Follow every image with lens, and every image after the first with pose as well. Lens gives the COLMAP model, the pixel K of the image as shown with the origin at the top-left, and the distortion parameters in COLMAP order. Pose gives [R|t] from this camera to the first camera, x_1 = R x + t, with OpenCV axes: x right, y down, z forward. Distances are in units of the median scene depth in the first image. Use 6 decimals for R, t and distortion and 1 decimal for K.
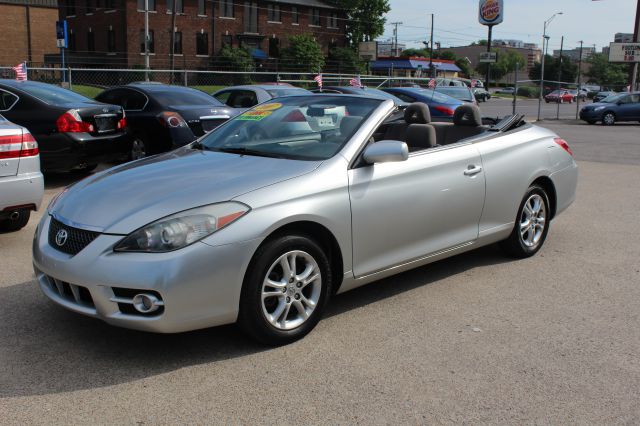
lens RADIAL K [[651.0, 0, 320.0], [0, 651.0, 213.0], [0, 0, 1]] dist [-0.117368, 0.093774]
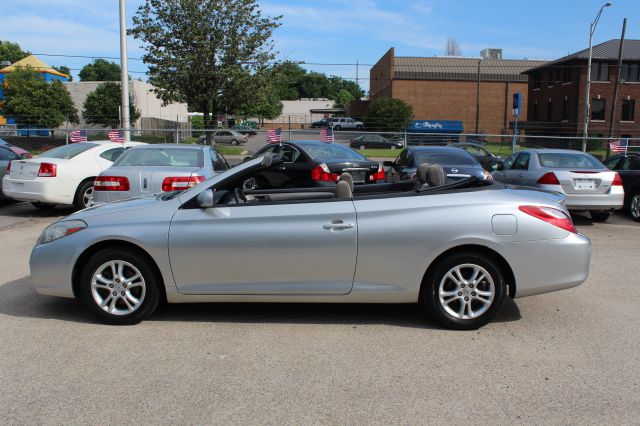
lens RADIAL K [[572.1, 0, 320.0], [0, 572.1, 213.0], [0, 0, 1]] dist [-0.155745, 0.137392]
pose [[0.712166, 0.082355, -0.697164, 0.747383], [-0.139171, 0.989947, -0.025224, -0.050055], [0.688078, 0.114989, 0.716468, 0.268956]]
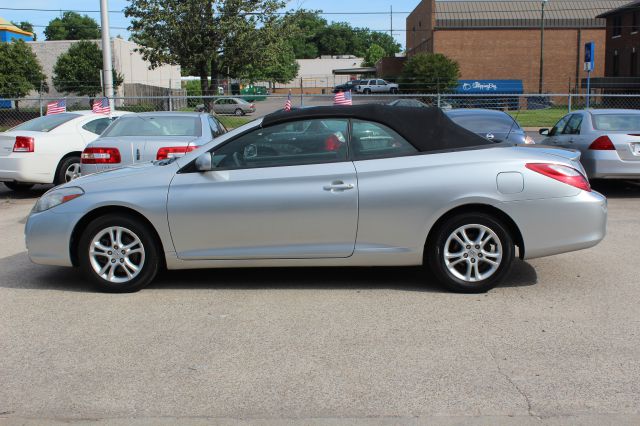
lens RADIAL K [[712.5, 0, 320.0], [0, 712.5, 213.0], [0, 0, 1]] dist [-0.090939, 0.050665]
pose [[0.685736, 0.084255, -0.722957, 0.906378], [-0.123037, 0.992402, -0.001046, -0.015752], [0.717376, 0.089667, 0.690892, 0.166750]]
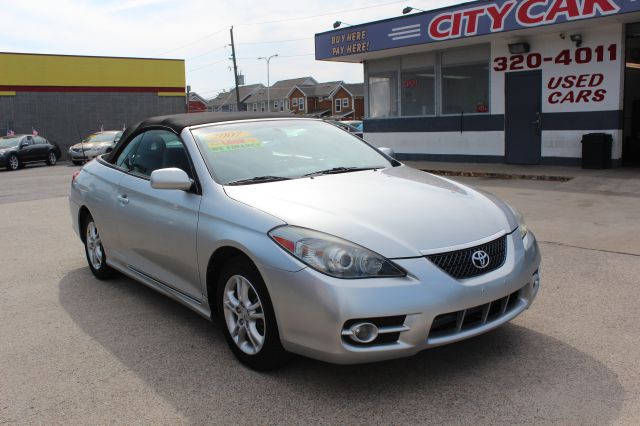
lens RADIAL K [[609.3, 0, 320.0], [0, 609.3, 213.0], [0, 0, 1]] dist [-0.123803, 0.093958]
pose [[0.111848, -0.159262, 0.980880, -0.836095], [0.232141, 0.963950, 0.130042, -0.126876], [-0.966230, 0.213158, 0.144787, 0.711377]]
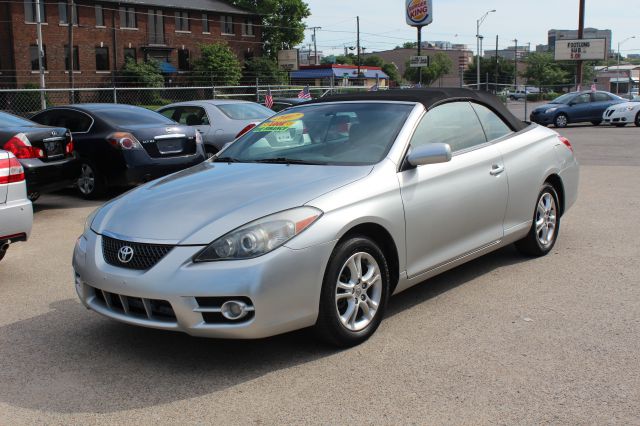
lens RADIAL K [[731.6, 0, 320.0], [0, 731.6, 213.0], [0, 0, 1]] dist [-0.078022, 0.046745]
pose [[0.991850, -0.057631, 0.113633, -0.152008], [0.062045, 0.997435, -0.035699, 0.022014], [-0.111284, 0.042458, 0.992881, -0.094390]]
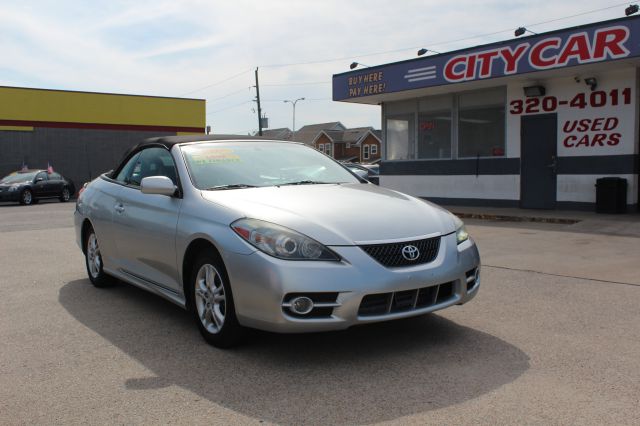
lens RADIAL K [[651.0, 0, 320.0], [0, 651.0, 213.0], [0, 0, 1]] dist [-0.117368, 0.093774]
pose [[0.158227, -0.073376, 0.984673, -0.980425], [0.207161, 0.977507, 0.039553, -0.066573], [-0.965427, 0.197728, 0.169869, 0.623023]]
